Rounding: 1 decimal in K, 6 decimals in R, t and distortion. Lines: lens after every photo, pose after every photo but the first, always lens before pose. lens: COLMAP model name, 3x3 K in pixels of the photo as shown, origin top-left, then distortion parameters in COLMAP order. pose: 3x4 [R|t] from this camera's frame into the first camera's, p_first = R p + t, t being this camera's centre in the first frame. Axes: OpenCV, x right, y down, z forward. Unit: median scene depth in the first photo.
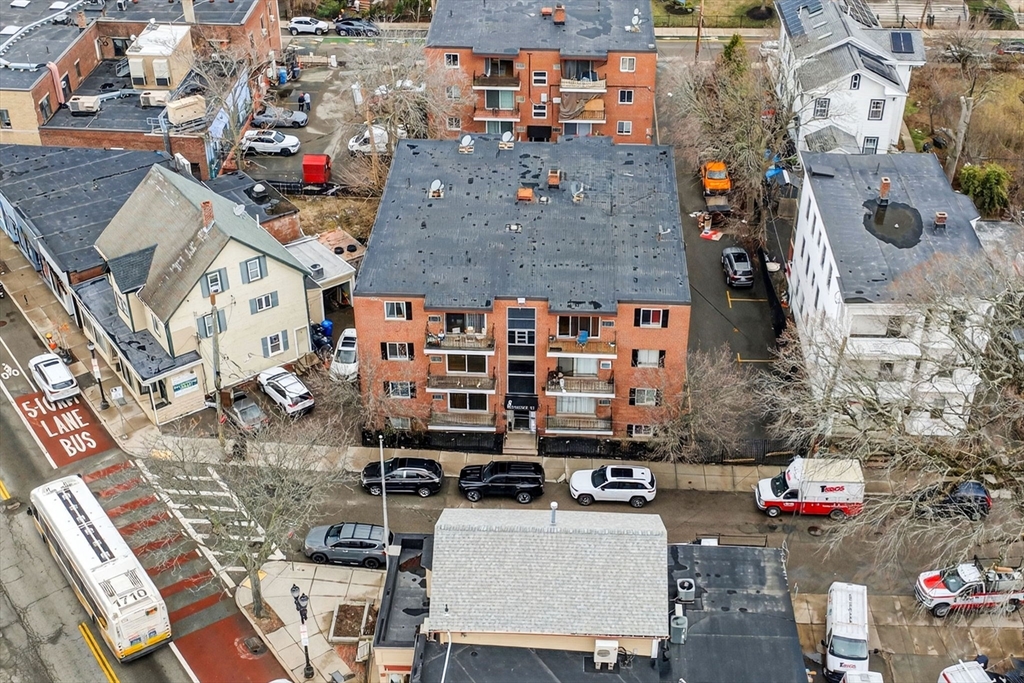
lens RADIAL K [[1250.9, 0, 512.0], [0, 1250.9, 341.5], [0, 0, 1]] dist [0.063607, 0.003631]
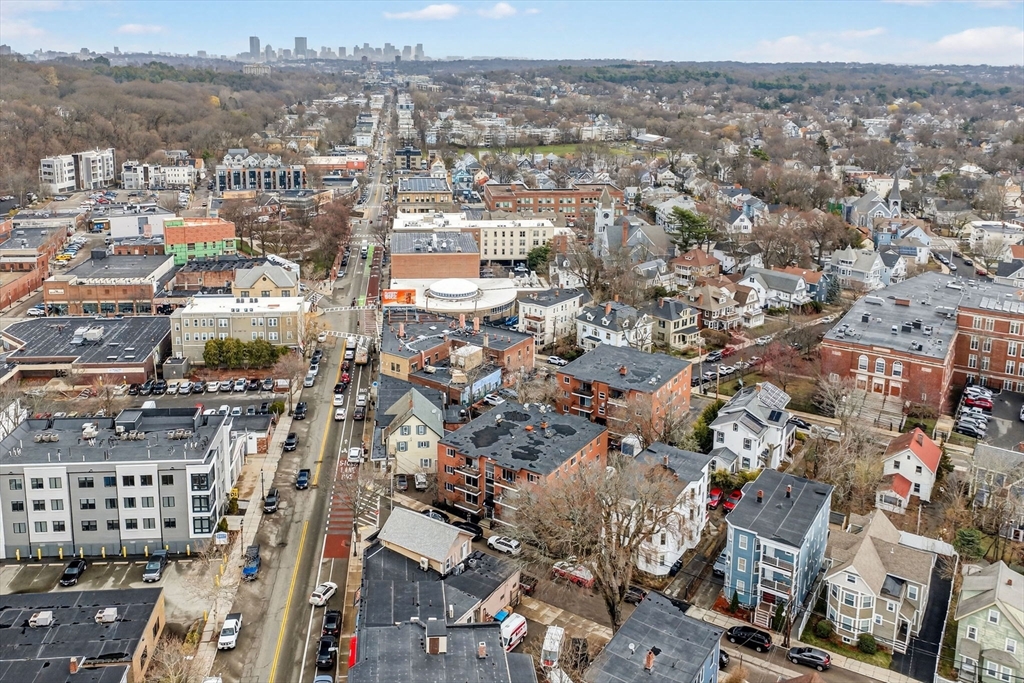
lens RADIAL K [[1250.9, 0, 512.0], [0, 1250.9, 341.5], [0, 0, 1]] dist [0.063607, 0.003631]
pose [[0.801346, 0.159663, -0.576499, 1.354114], [-0.324732, 0.925471, -0.195072, 0.209547], [0.502387, 0.343528, 0.793470, -0.983465]]
